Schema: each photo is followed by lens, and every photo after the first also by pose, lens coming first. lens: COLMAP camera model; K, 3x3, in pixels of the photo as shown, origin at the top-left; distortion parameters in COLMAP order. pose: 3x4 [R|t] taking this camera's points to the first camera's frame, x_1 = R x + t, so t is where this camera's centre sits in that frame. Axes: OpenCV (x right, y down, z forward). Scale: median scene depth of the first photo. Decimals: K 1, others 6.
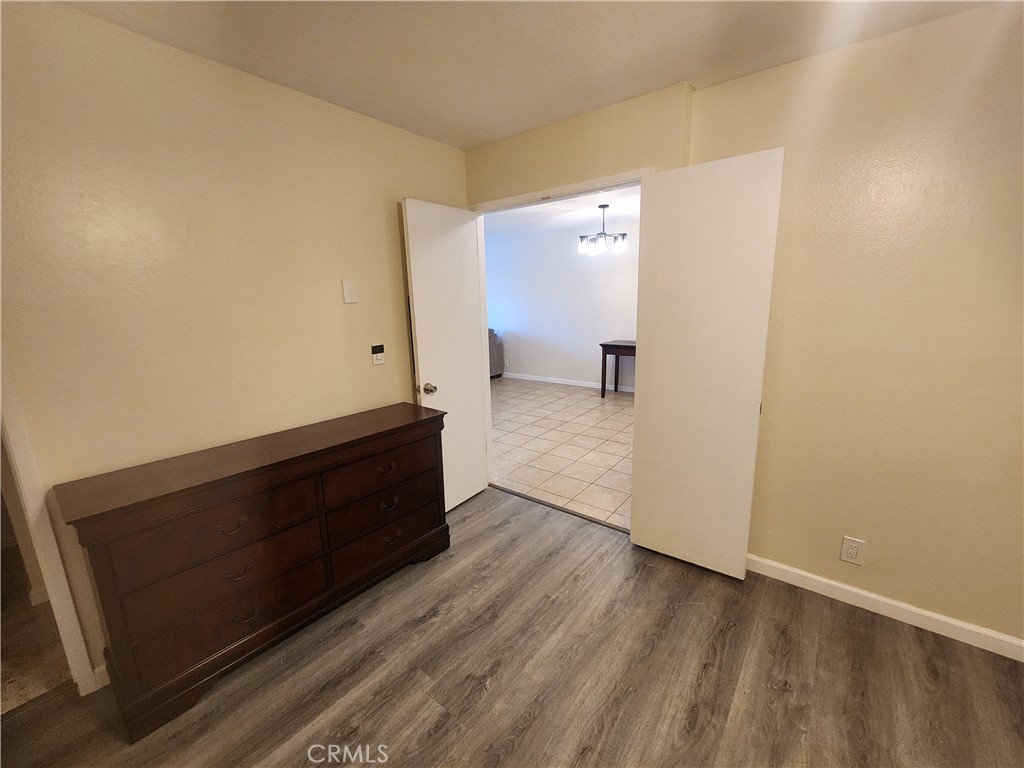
lens RADIAL K [[419.2, 0, 504.9], [0, 419.2, 381.7], [0, 0, 1]] dist [-0.002373, -0.001265]
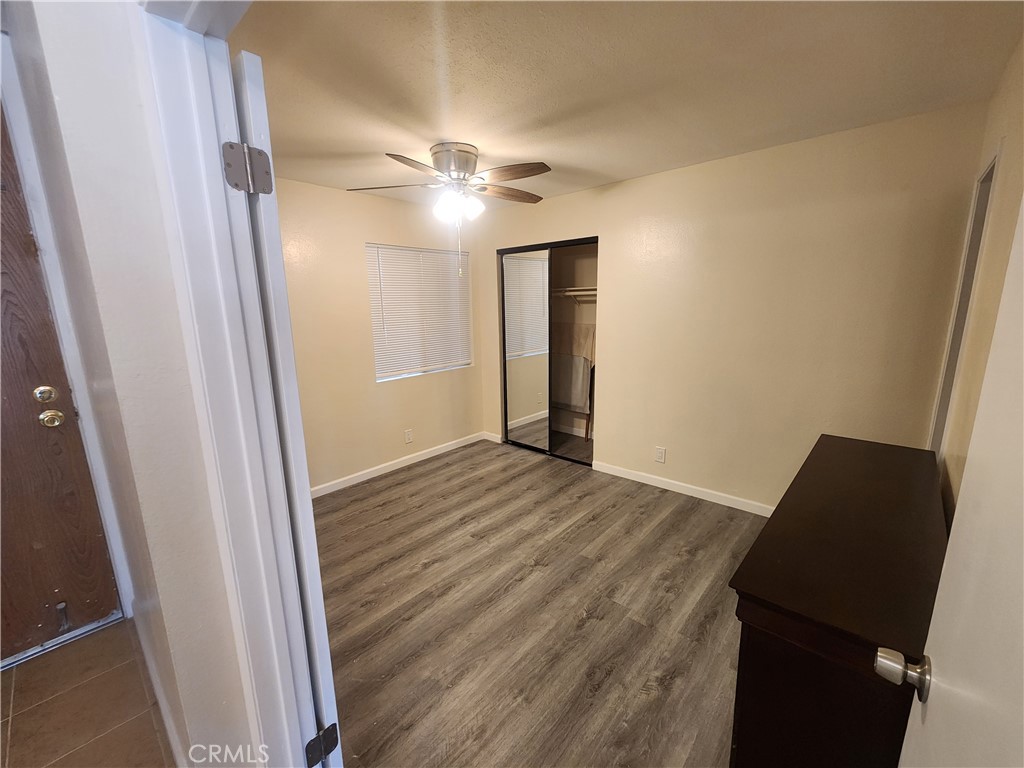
lens RADIAL K [[419.2, 0, 509.8], [0, 419.2, 386.8], [0, 0, 1]] dist [-0.002373, -0.001265]
pose [[-0.997310, 0.033189, 0.065359, 0.068913], [0.056084, 0.919617, 0.388793, -0.364570], [-0.047202, 0.391412, -0.919004, 1.627838]]
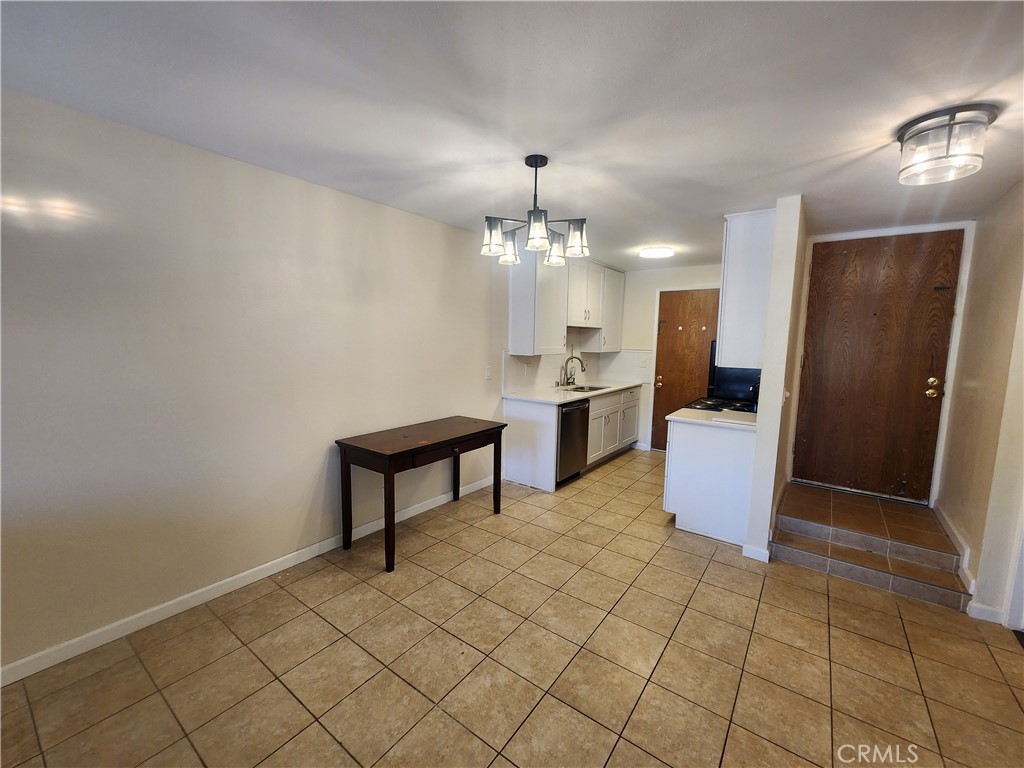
lens RADIAL K [[419.2, 0, 512.3], [0, 419.2, 385.2], [0, 0, 1]] dist [-0.002373, -0.001265]
pose [[-0.035060, -0.086645, 0.995622, -0.610490], [0.179294, 0.979526, 0.091558, -0.531887], [-0.983171, 0.181719, -0.018807, 2.643445]]
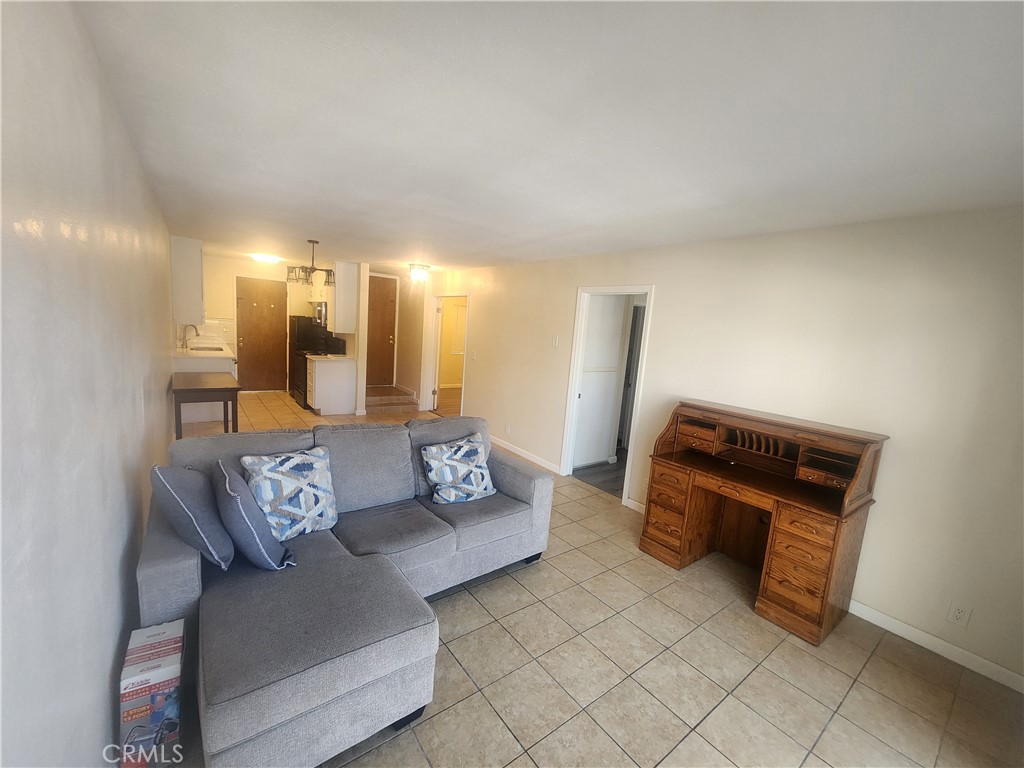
lens RADIAL K [[419.2, 0, 512.5], [0, 419.2, 385.7], [0, 0, 1]] dist [-0.002373, -0.001265]
pose [[-0.967715, -0.081414, 0.238537, -1.264449], [-0.000009, 0.946406, 0.322978, -1.011169], [-0.252048, 0.312548, -0.915852, 4.736704]]
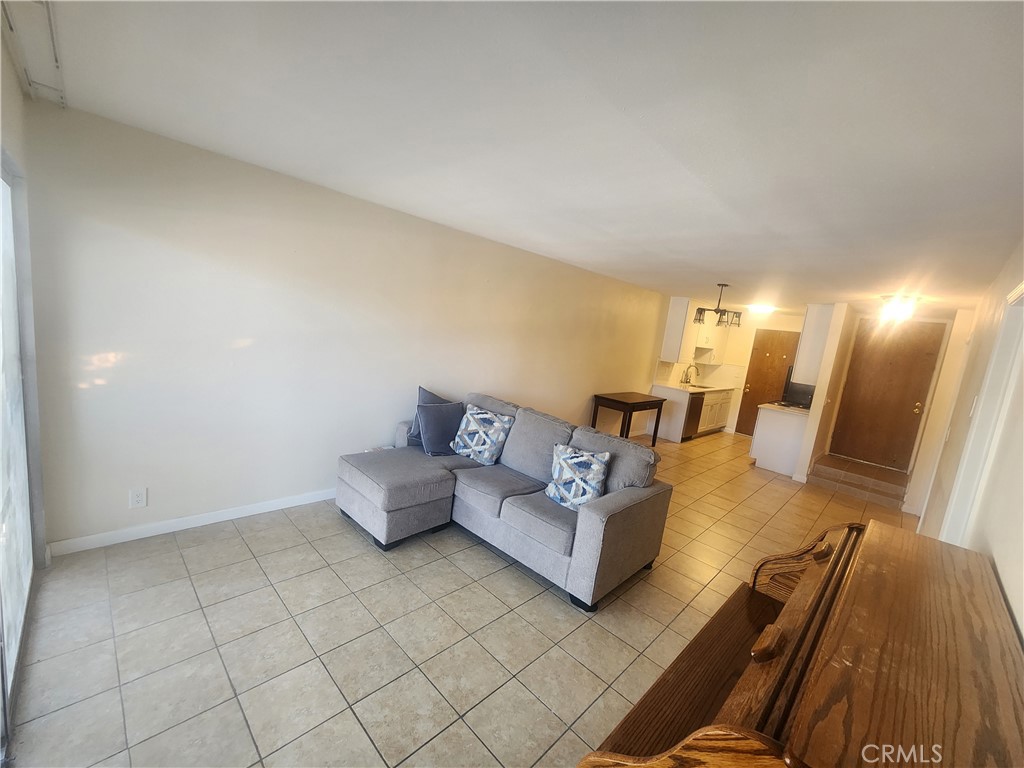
lens RADIAL K [[419.2, 0, 510.0], [0, 419.2, 384.5], [0, 0, 1]] dist [-0.002373, -0.001265]
pose [[0.102108, -0.104091, 0.989312, -2.280015], [0.073798, 0.992563, 0.096817, -0.745344], [-0.992032, 0.063123, 0.109031, 3.539748]]
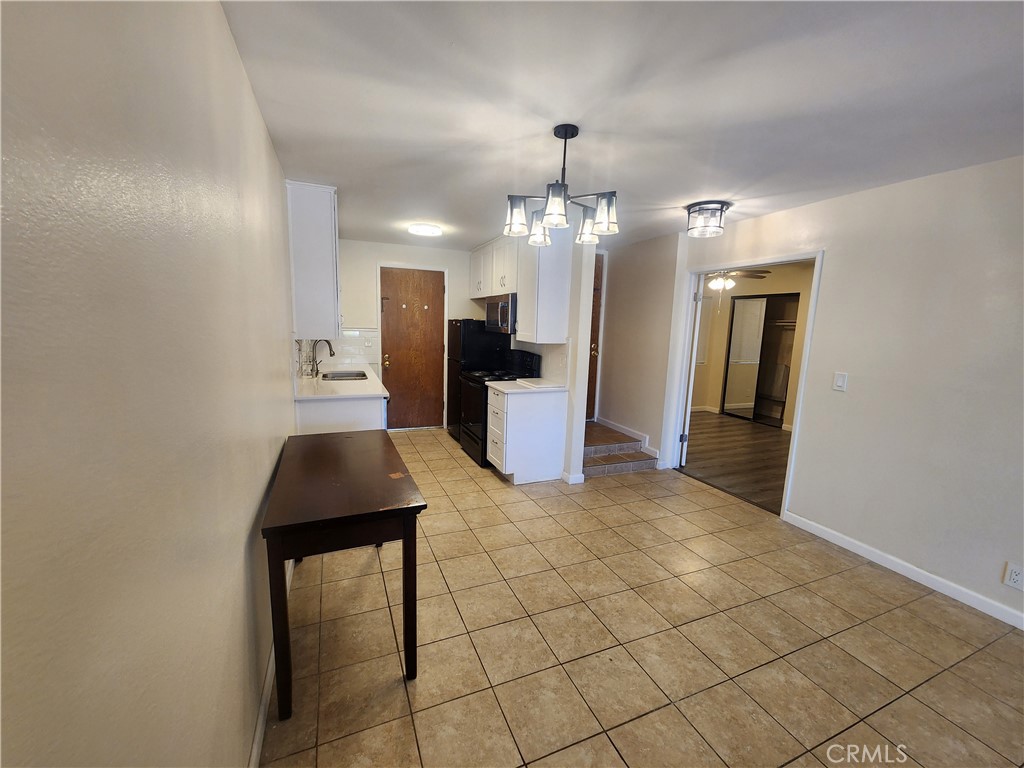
lens RADIAL K [[419.2, 0, 510.9], [0, 419.2, 387.5], [0, 0, 1]] dist [-0.002373, -0.001265]
pose [[-0.876777, -0.072792, 0.475357, 0.149340], [0.089840, 0.946282, 0.310612, -0.742121], [-0.472432, 0.315043, -0.823138, 3.581150]]
